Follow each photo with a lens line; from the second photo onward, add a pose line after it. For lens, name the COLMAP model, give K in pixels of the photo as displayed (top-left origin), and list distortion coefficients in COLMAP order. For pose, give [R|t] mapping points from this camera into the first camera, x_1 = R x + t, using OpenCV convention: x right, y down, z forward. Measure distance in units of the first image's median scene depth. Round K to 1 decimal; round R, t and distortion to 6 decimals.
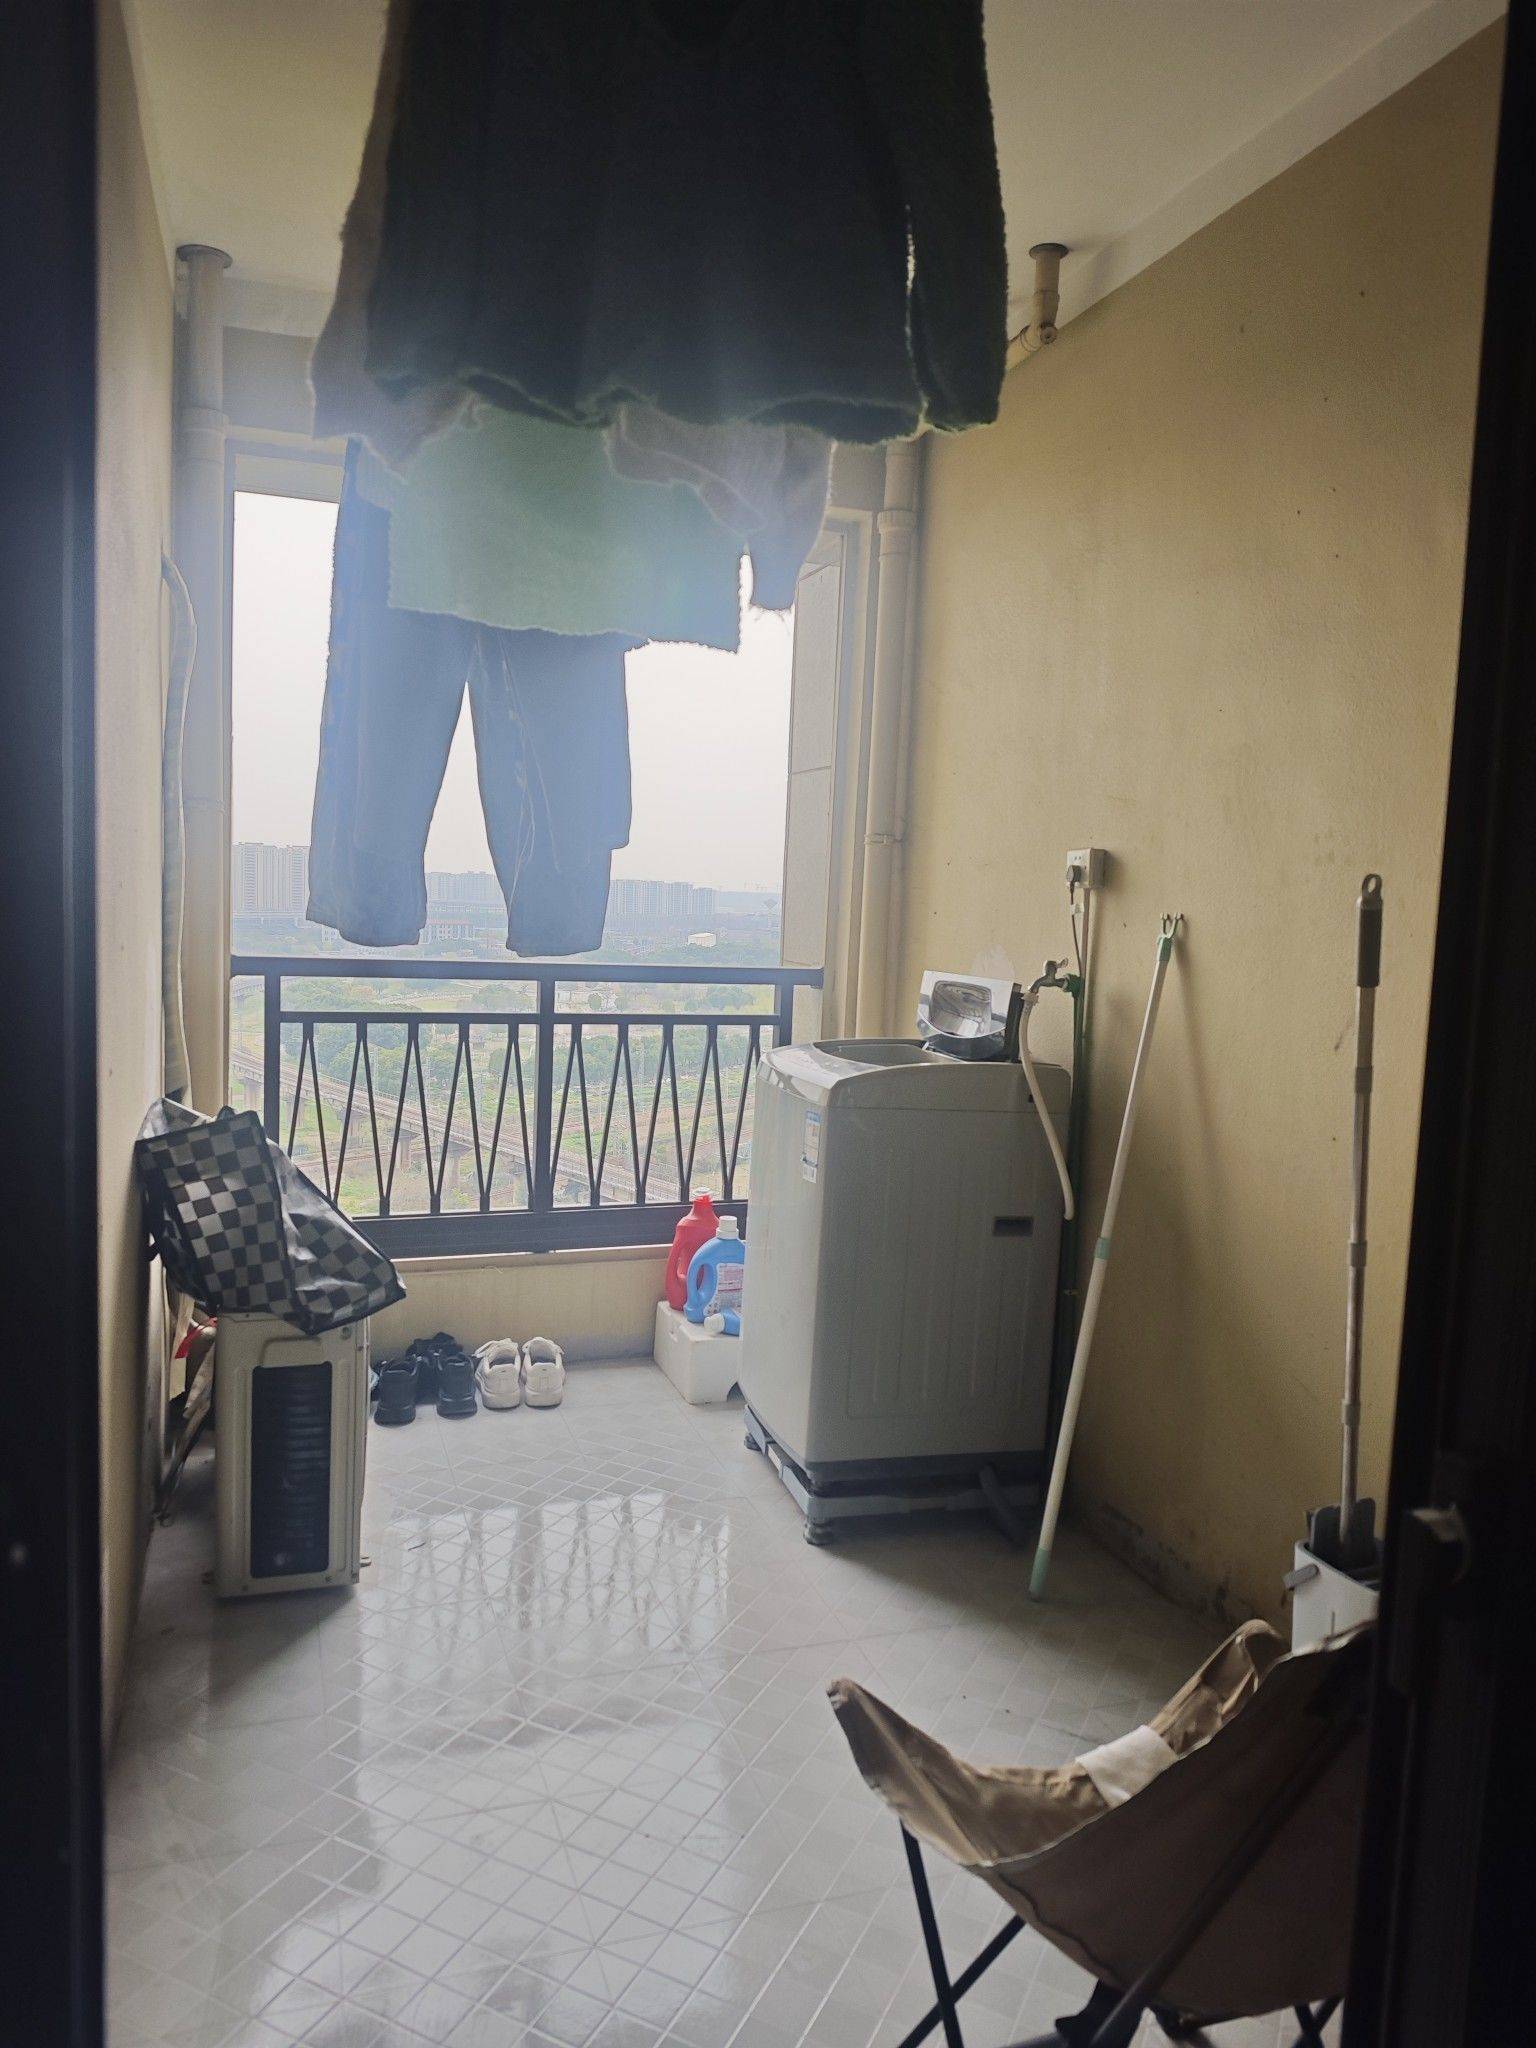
lens RADIAL K [[1388.0, 0, 764.4], [0, 1388.0, 1023.4], [0, 0, 1]] dist [0.010627, 0.000211]
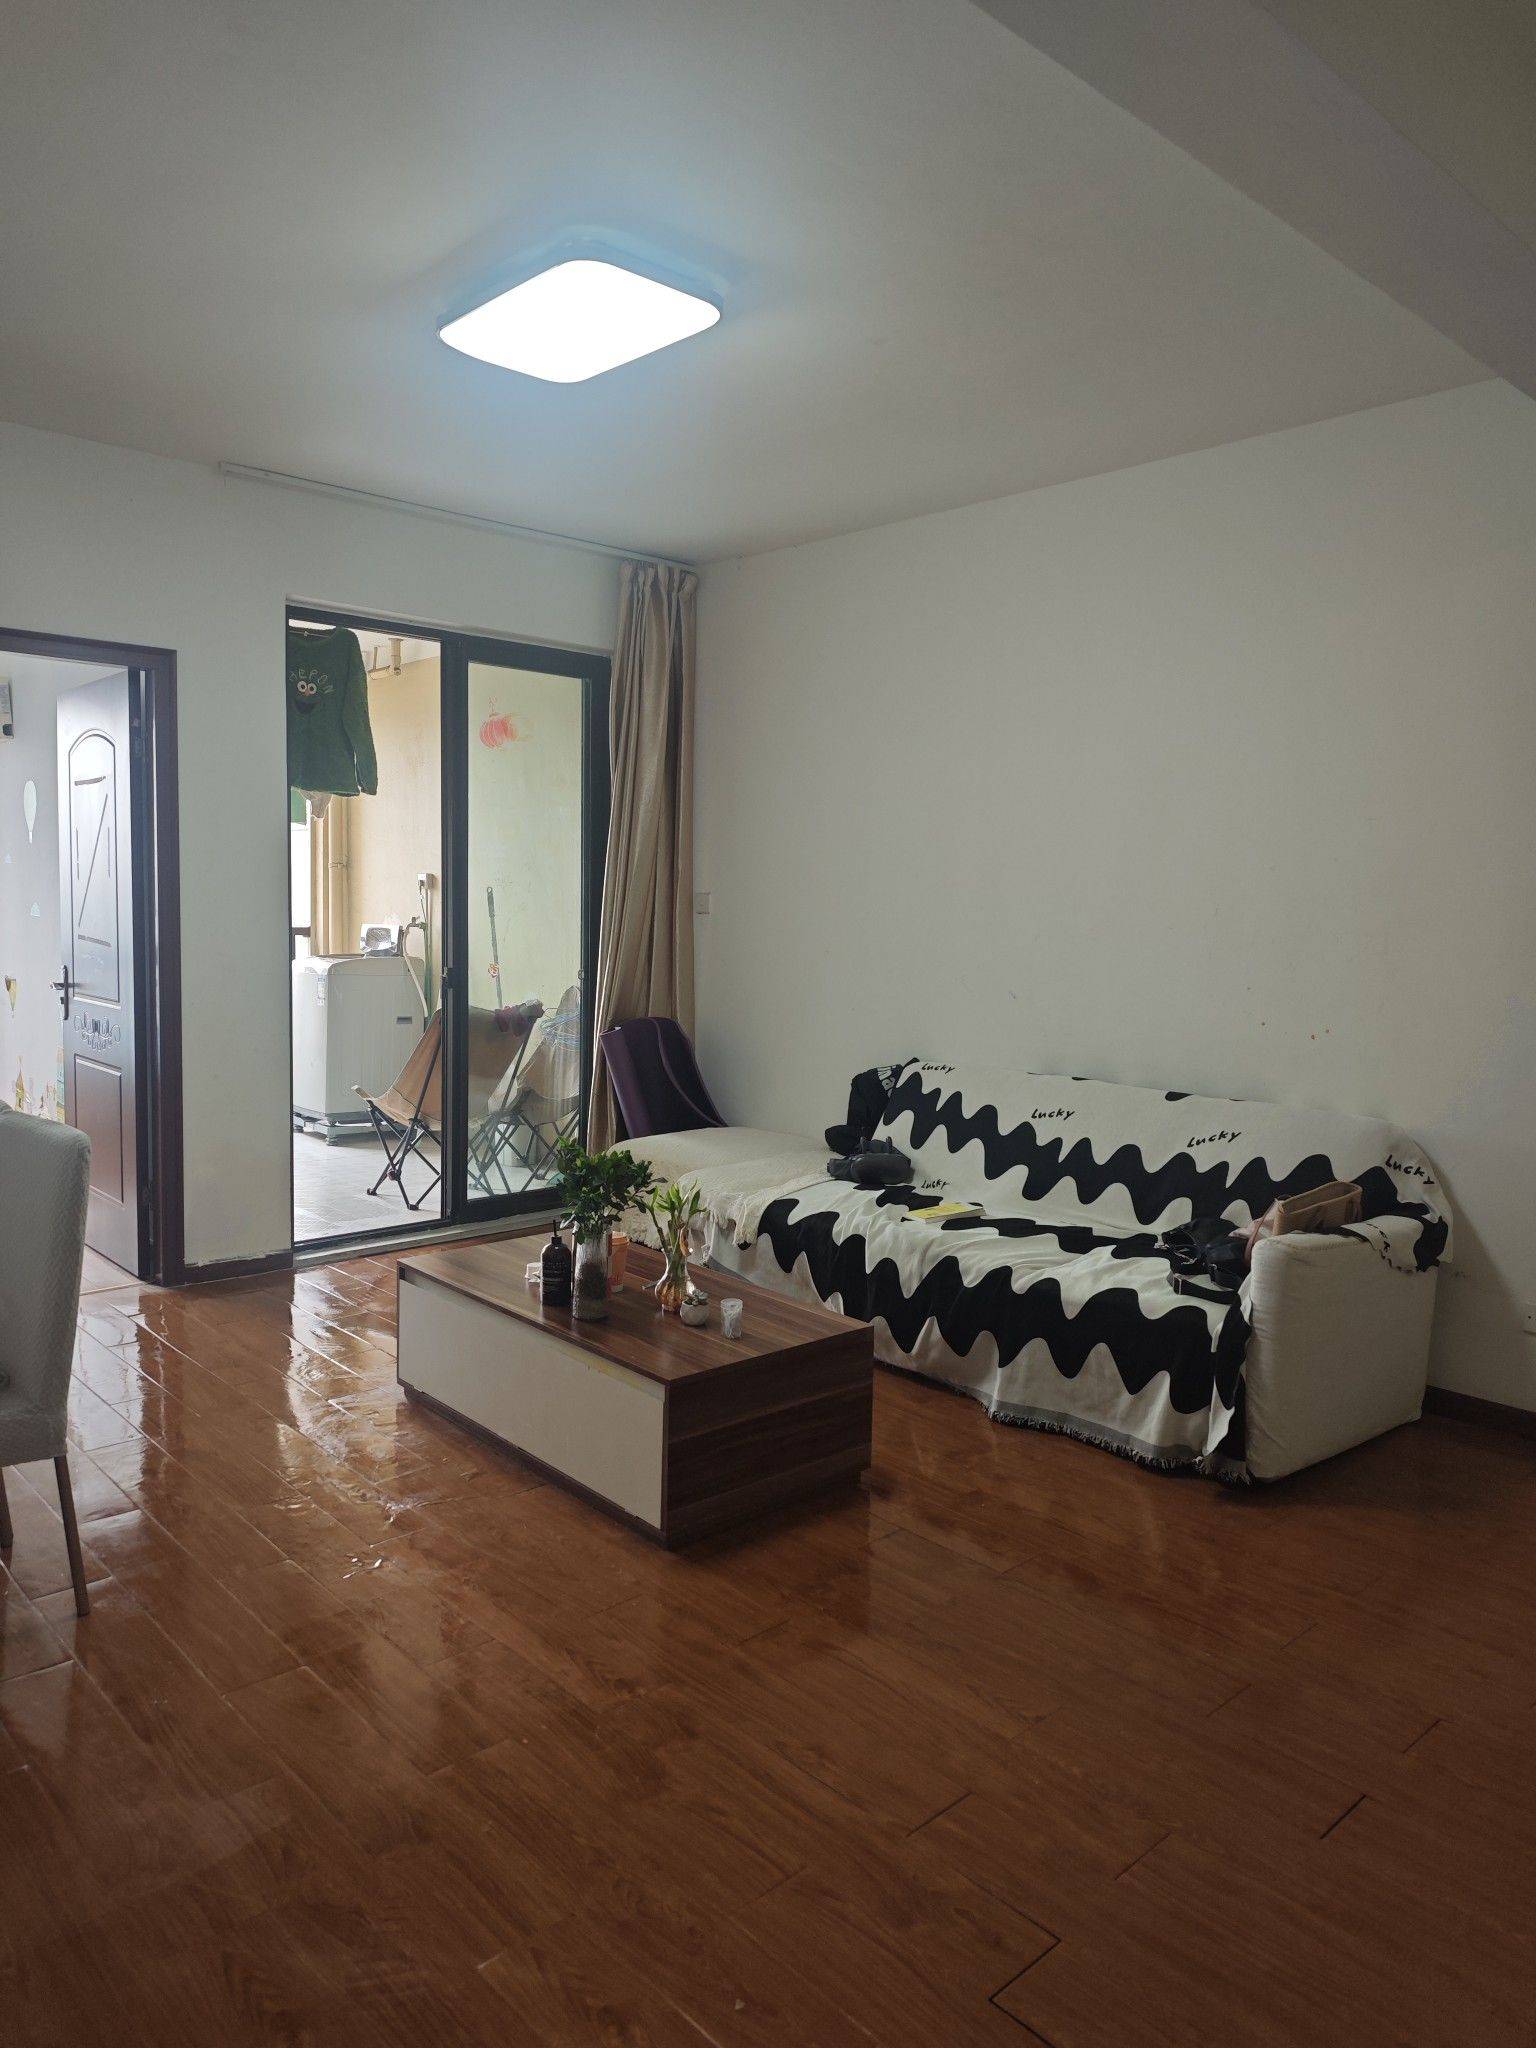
lens RADIAL K [[1388.0, 0, 774.0], [0, 1388.0, 1028.5], [0, 0, 1]] dist [0.010627, 0.000211]
pose [[0.915655, -0.057324, 0.397858, -0.221597], [0.050747, 0.998345, 0.027052, 0.127467], [-0.398750, -0.004580, 0.917048, -1.653035]]
